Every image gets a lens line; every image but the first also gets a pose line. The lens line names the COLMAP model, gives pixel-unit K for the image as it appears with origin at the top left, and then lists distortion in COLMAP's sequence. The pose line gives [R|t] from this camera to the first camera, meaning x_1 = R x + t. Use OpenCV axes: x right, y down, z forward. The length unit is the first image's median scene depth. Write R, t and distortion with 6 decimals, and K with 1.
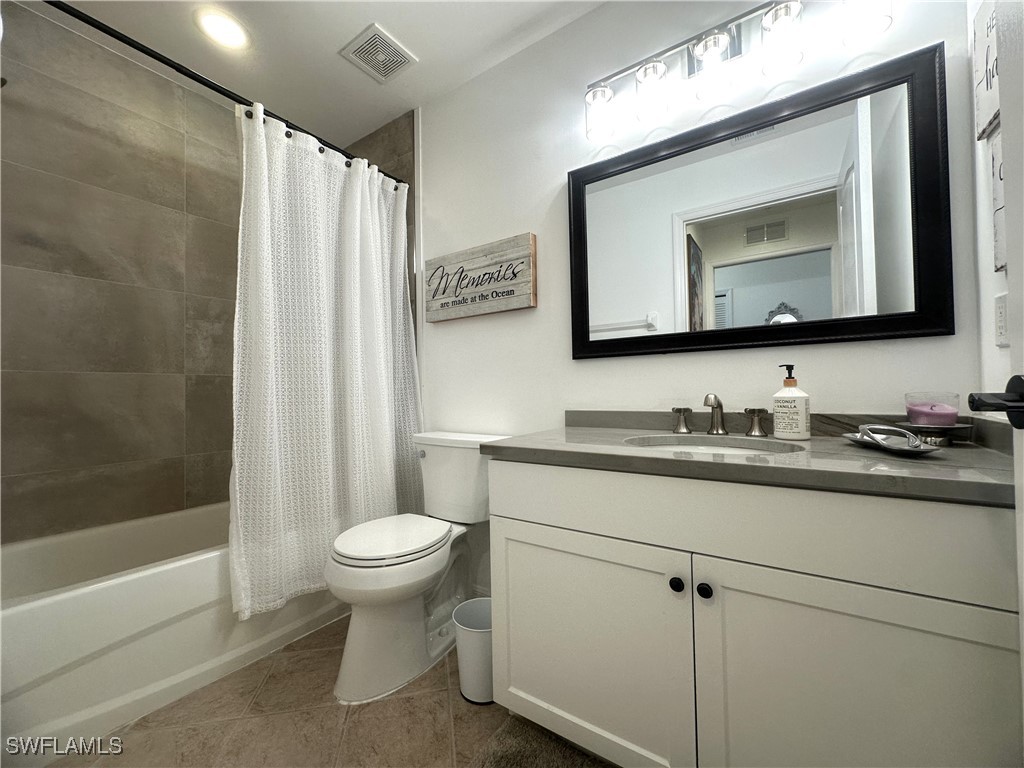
lens RADIAL K [[408.7, 0, 512.1], [0, 408.7, 385.8], [0, 0, 1]] dist [-0.004783, 0.000342]
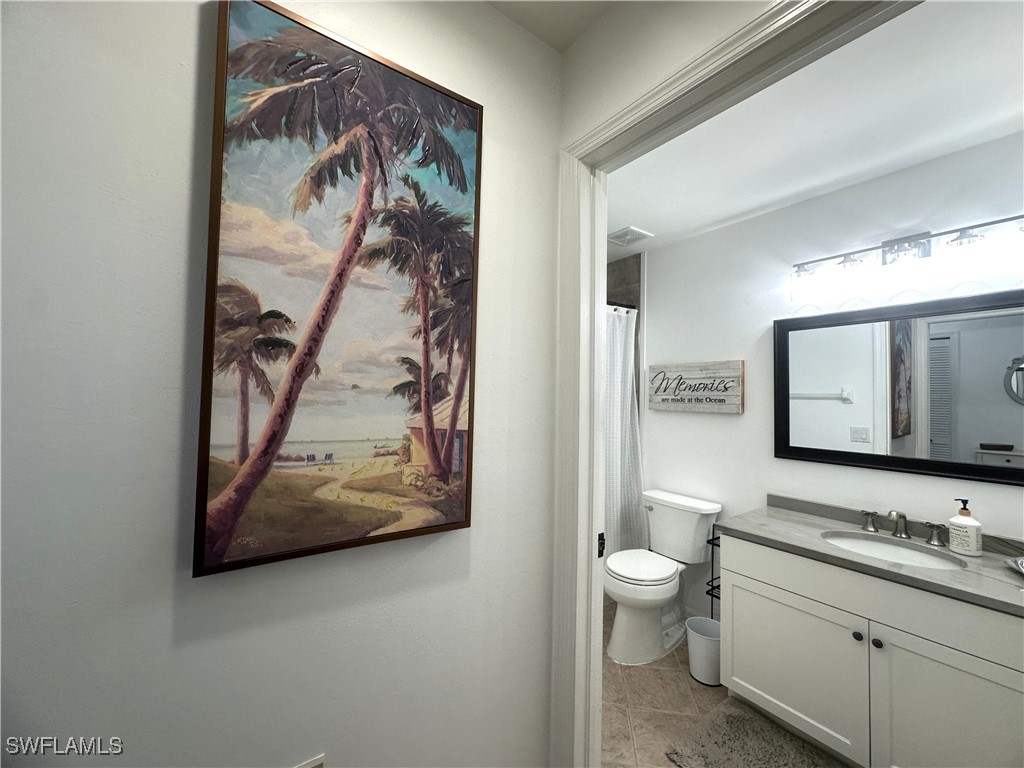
lens RADIAL K [[408.7, 0, 510.0], [0, 408.7, 383.8], [0, 0, 1]] dist [-0.004783, 0.000342]
pose [[0.933979, 0.024760, -0.356470, -0.185567], [-0.031149, 0.999440, -0.012191, -0.248666], [0.355969, 0.022490, 0.934227, -0.559762]]
